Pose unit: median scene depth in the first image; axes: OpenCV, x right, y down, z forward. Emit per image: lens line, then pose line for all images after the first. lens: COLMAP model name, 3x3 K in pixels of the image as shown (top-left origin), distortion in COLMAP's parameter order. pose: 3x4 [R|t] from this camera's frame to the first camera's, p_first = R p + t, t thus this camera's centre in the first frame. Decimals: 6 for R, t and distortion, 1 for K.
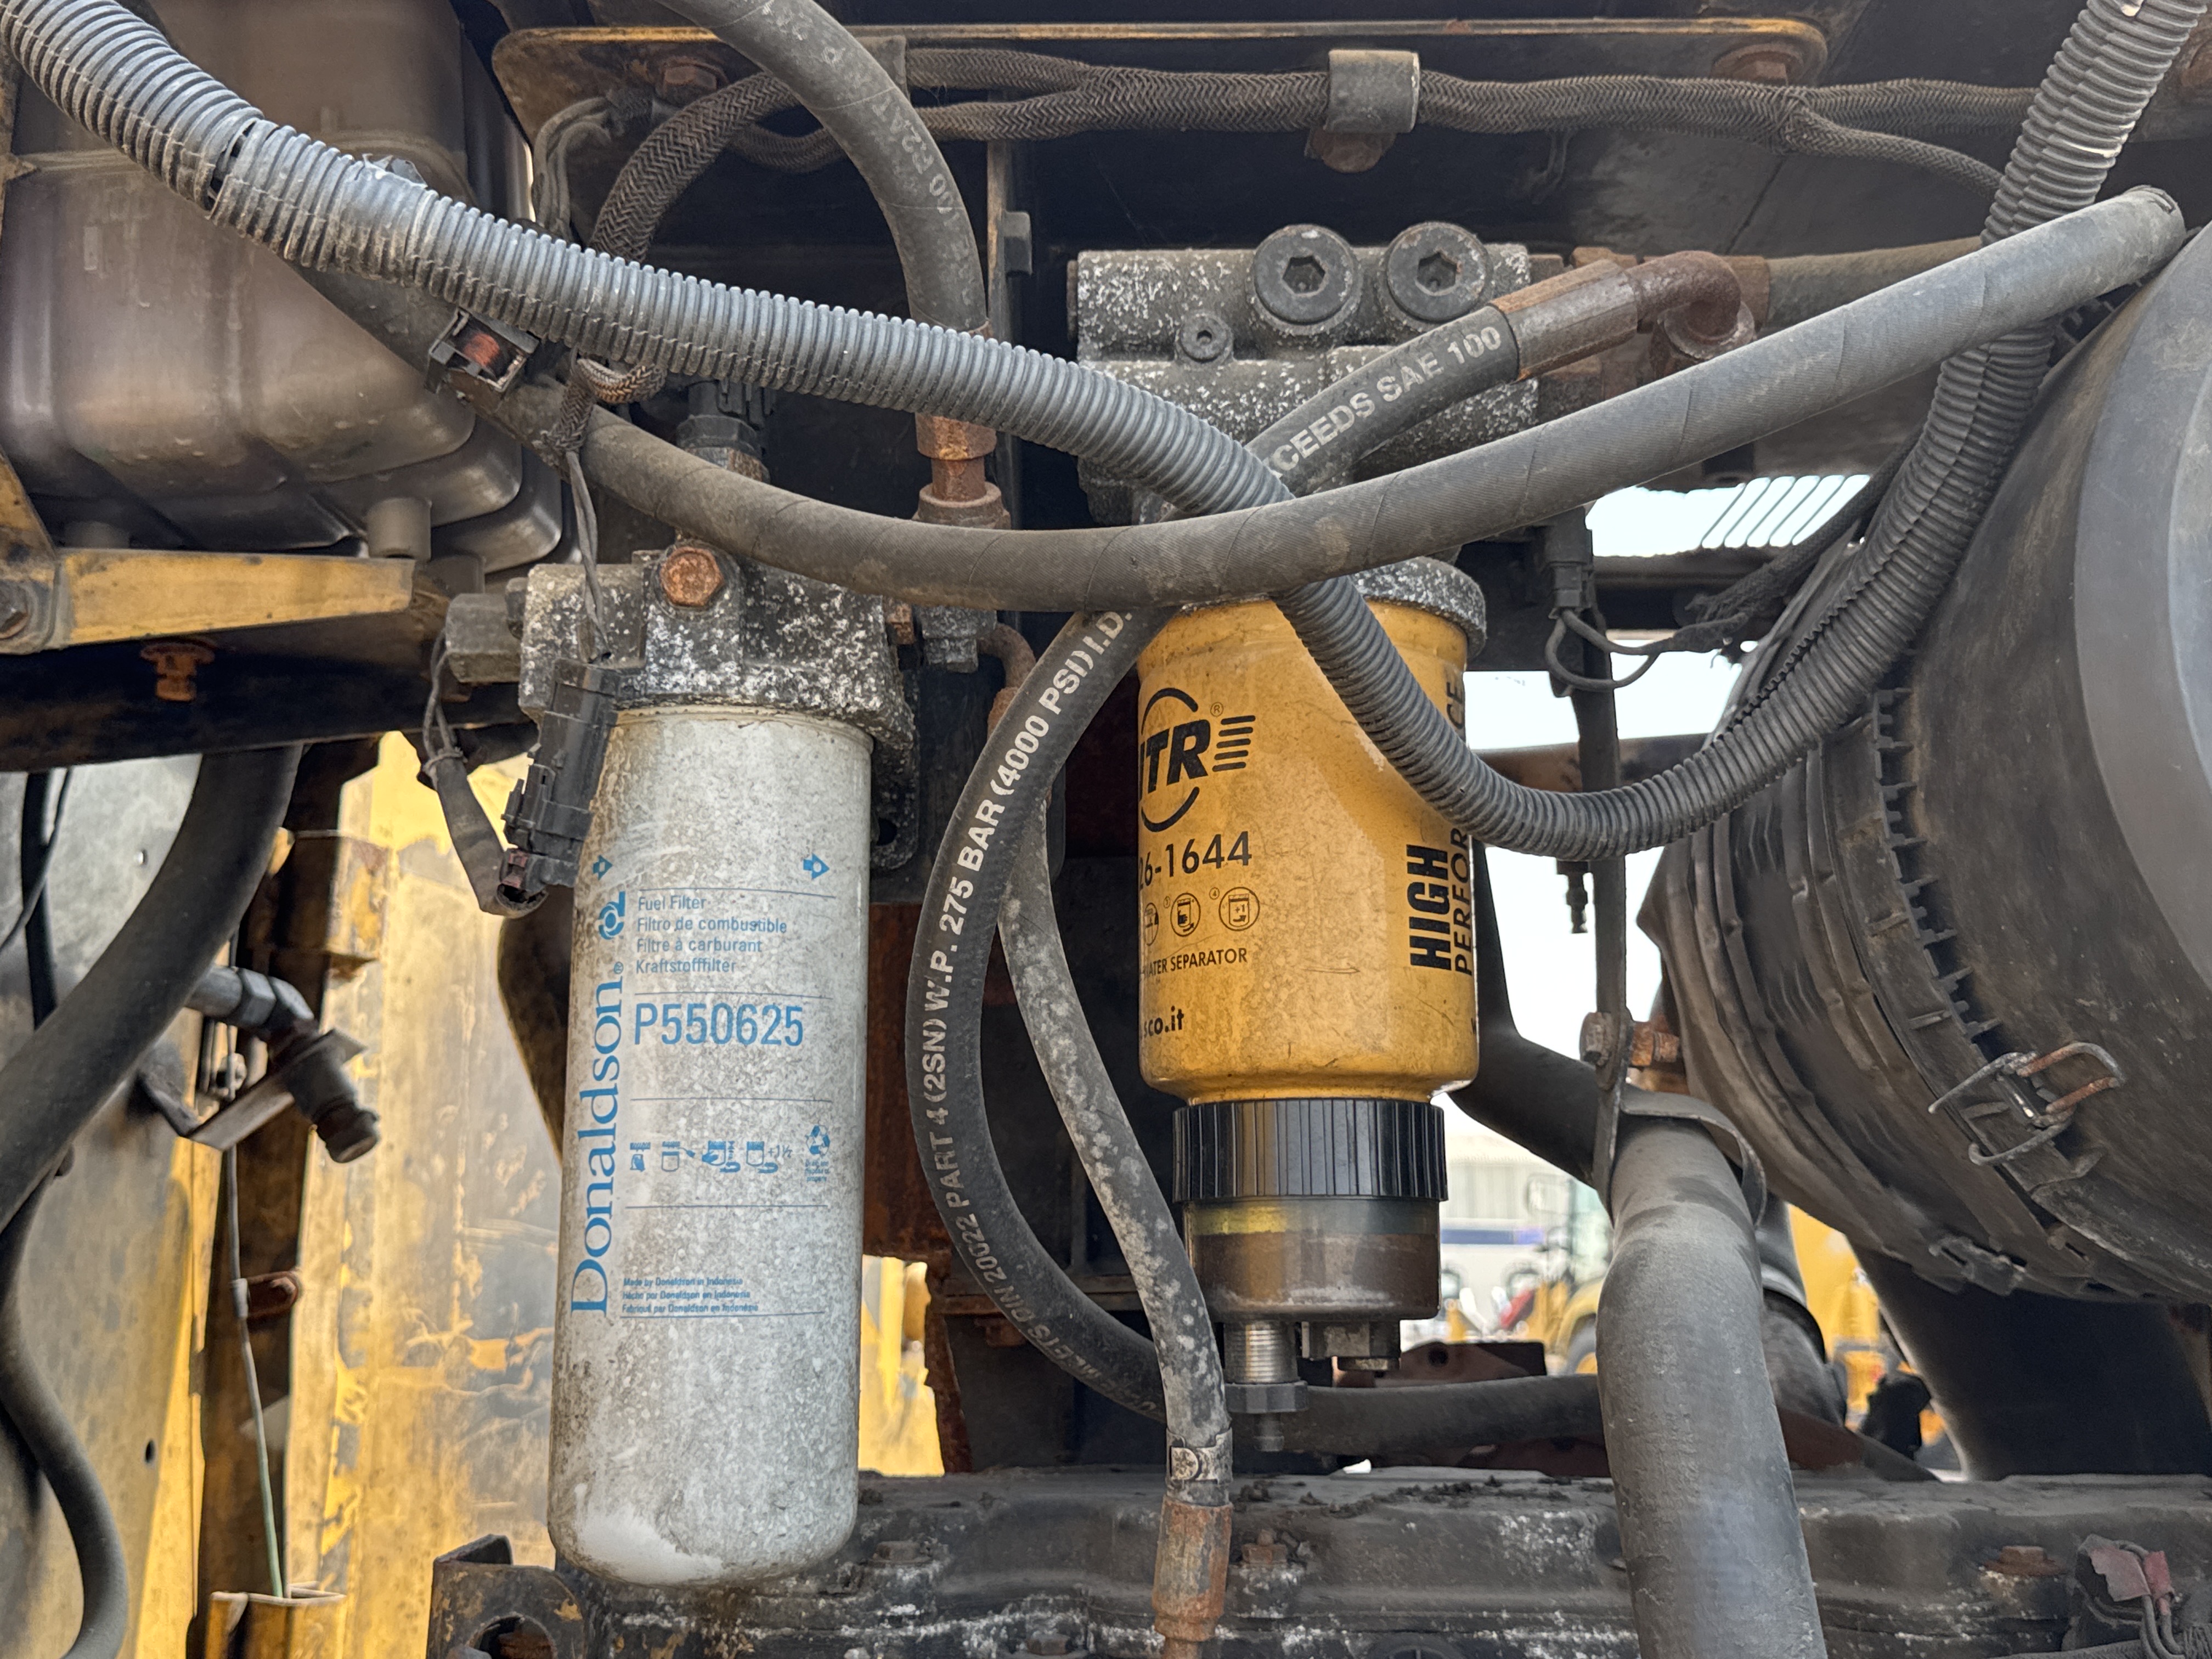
lens RADIAL K [[2230.9, 0, 1103.4], [0, 2230.9, 871.6], [0, 0, 1]] dist [0.001048, -0.012489]
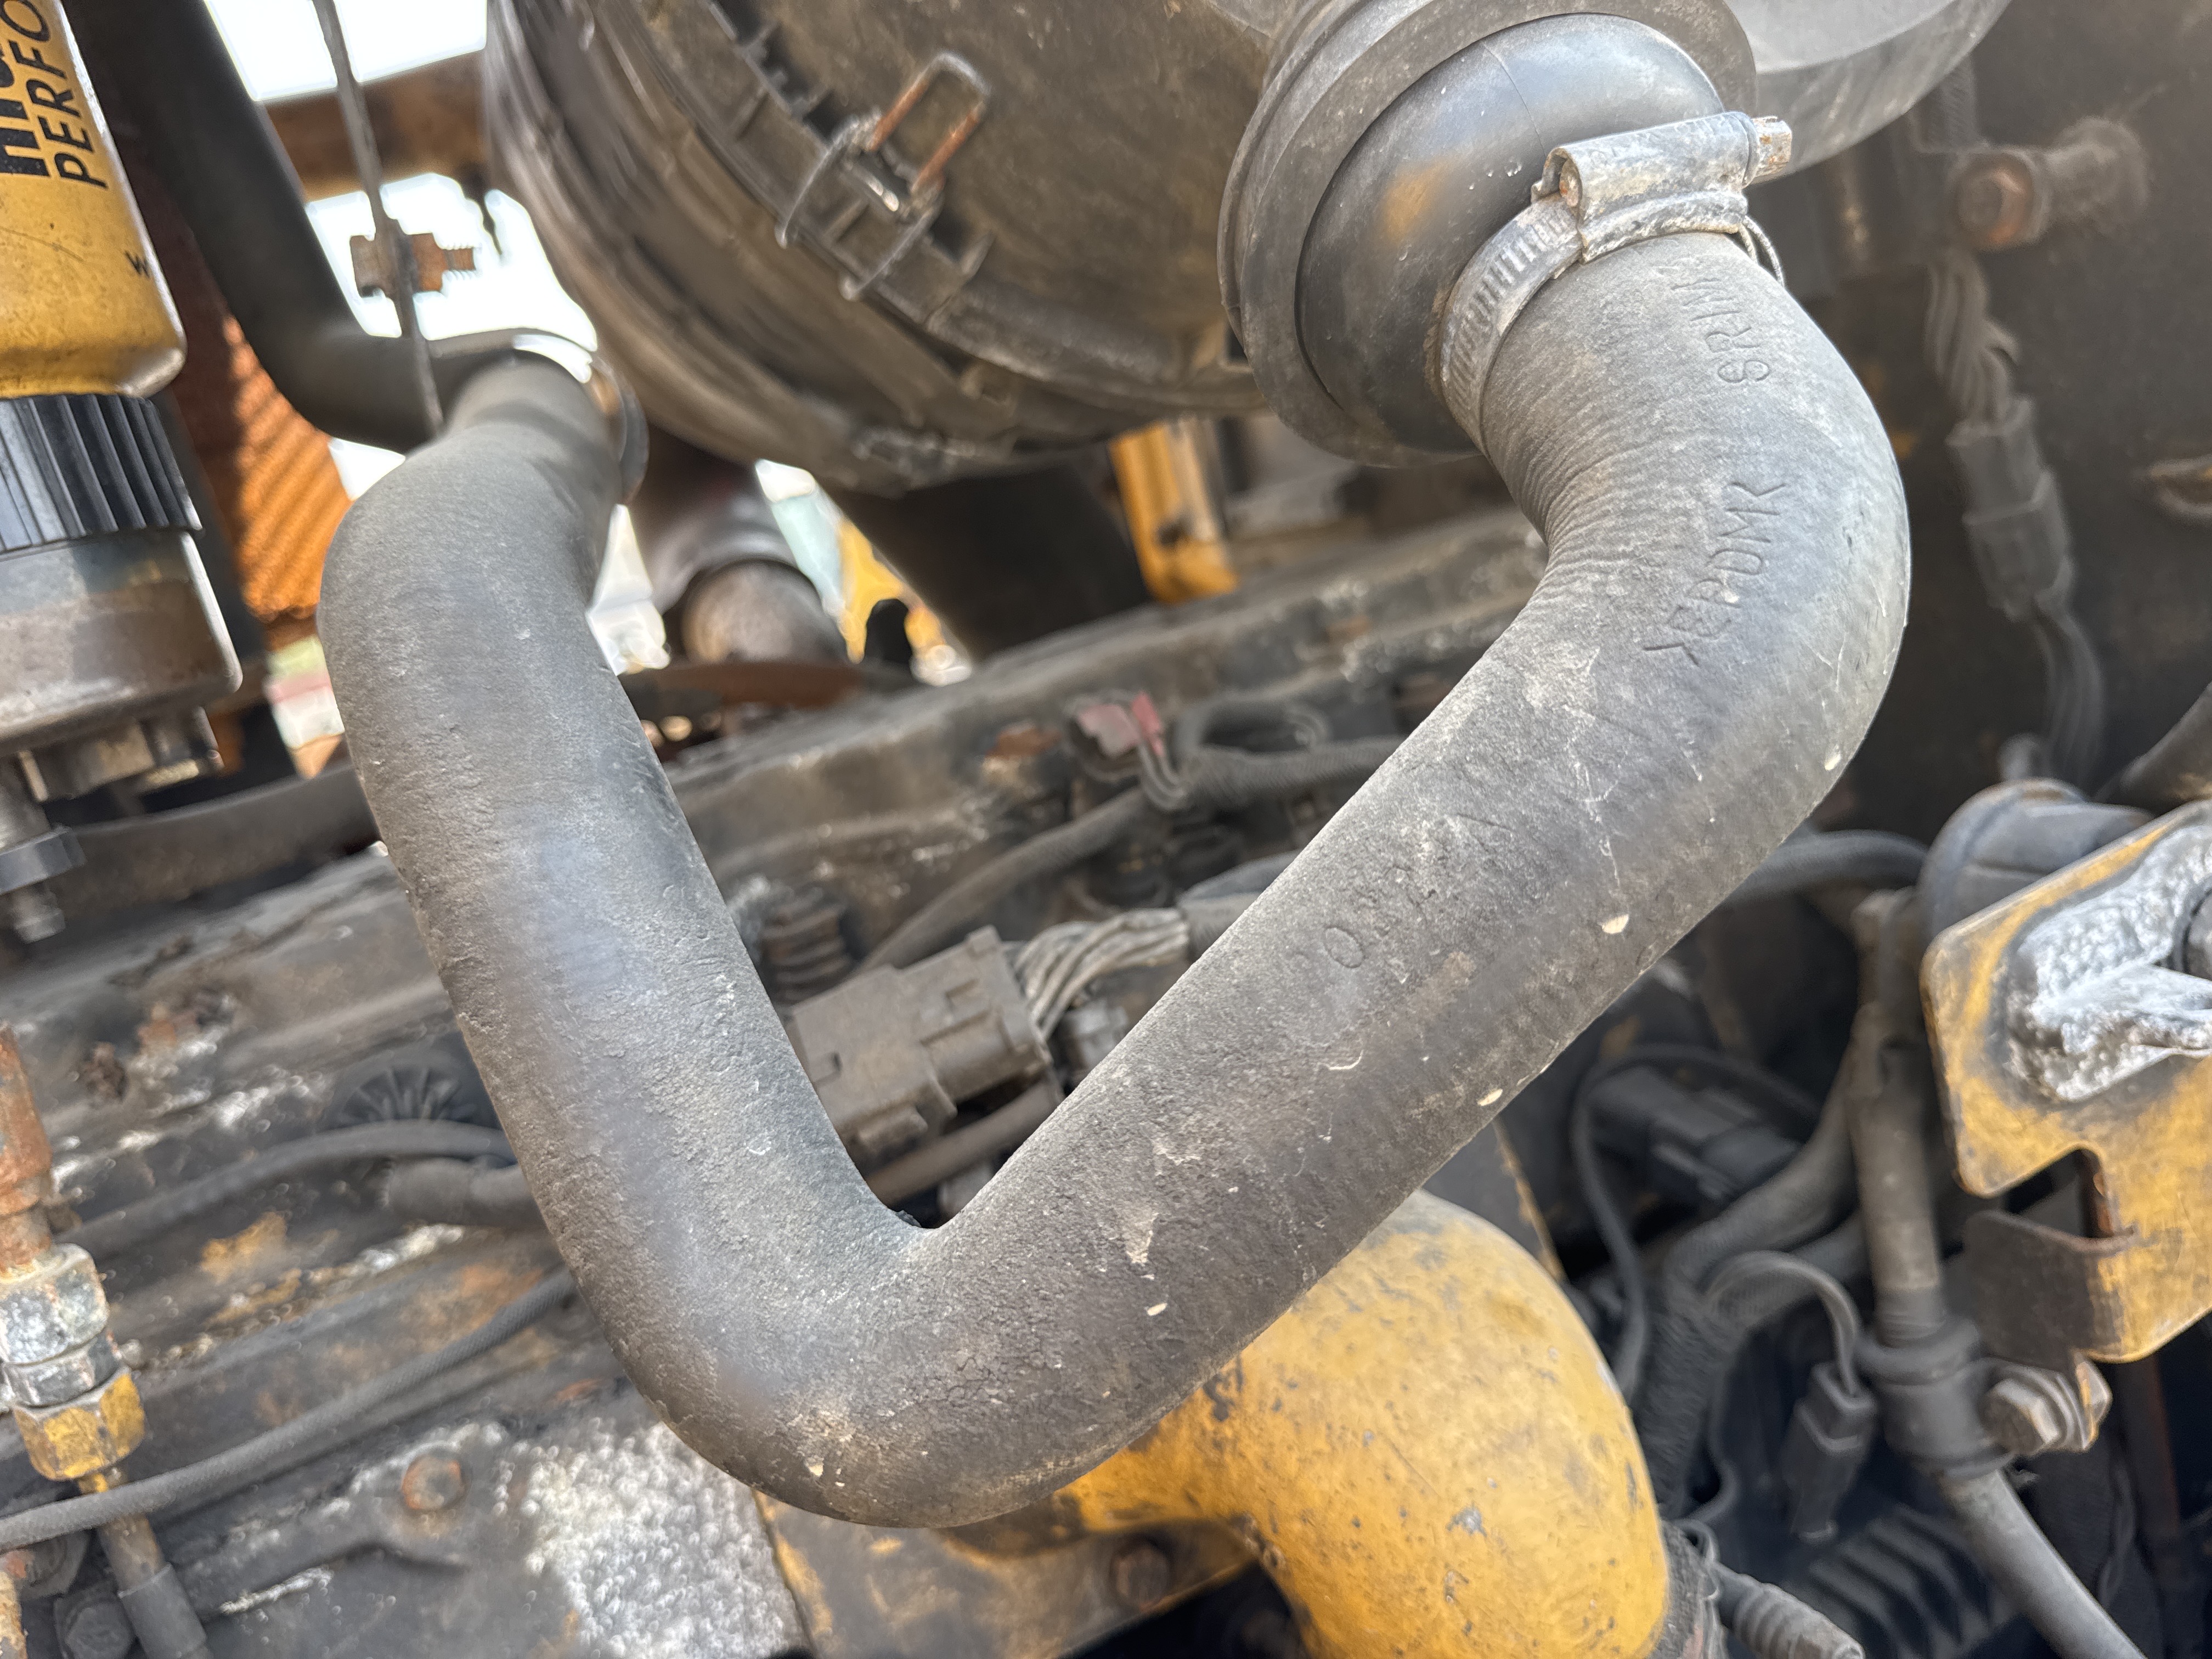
lens RADIAL K [[1660.4, 0, 1106.0], [0, 1660.4, 829.5], [0, 0, 1]] dist [-0.028641, 0.007204]
pose [[0.866307, -0.325799, 0.378640, 0.180433], [0.191008, 0.916473, 0.351559, 0.110465], [-0.461551, -0.232235, 0.856177, 0.401333]]
